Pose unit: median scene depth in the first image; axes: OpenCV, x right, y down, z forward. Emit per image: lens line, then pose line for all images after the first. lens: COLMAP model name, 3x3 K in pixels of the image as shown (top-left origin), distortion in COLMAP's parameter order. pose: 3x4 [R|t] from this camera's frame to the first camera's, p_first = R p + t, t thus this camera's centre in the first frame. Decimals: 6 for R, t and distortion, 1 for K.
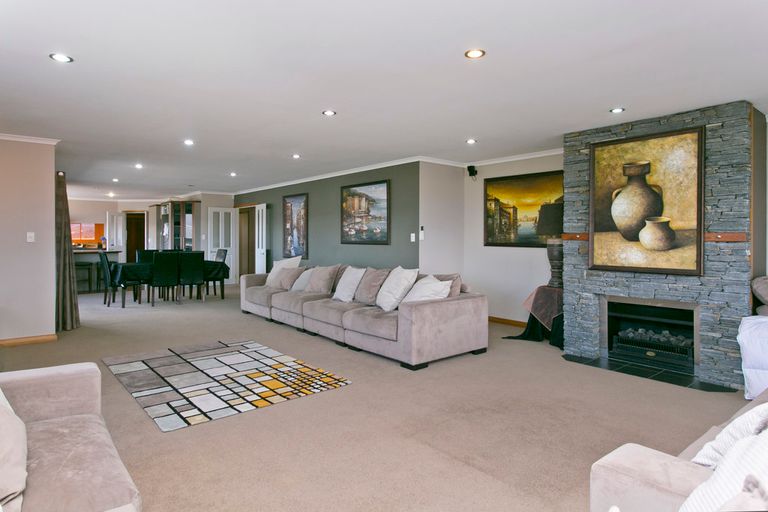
lens RADIAL K [[453.8, 0, 388.7], [0, 453.8, 248.4], [0, 0, 1]] dist [0.001610, 0.000288]
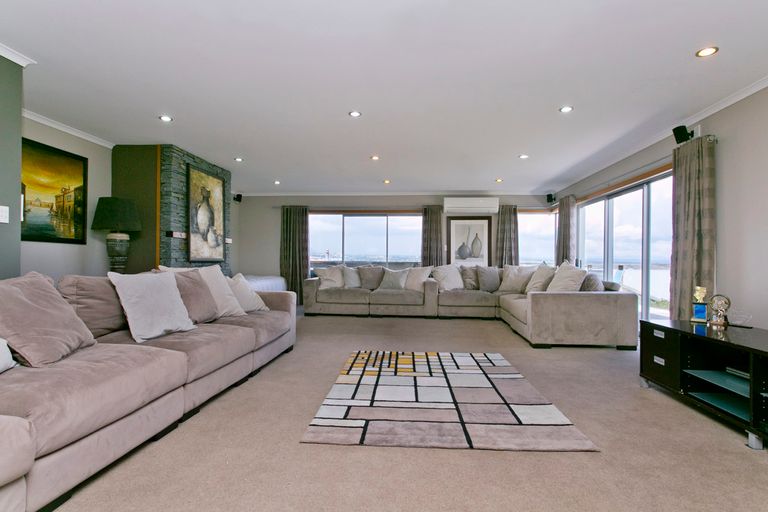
lens RADIAL K [[397.5, 0, 385.7], [0, 397.5, 259.3], [0, 0, 1]] dist [-0.002723, -0.001059]
pose [[-0.715102, -0.011876, 0.698920, -0.712956], [-0.000196, 0.999859, 0.016789, 0.019999], [-0.699020, 0.011869, -0.715003, 1.369042]]
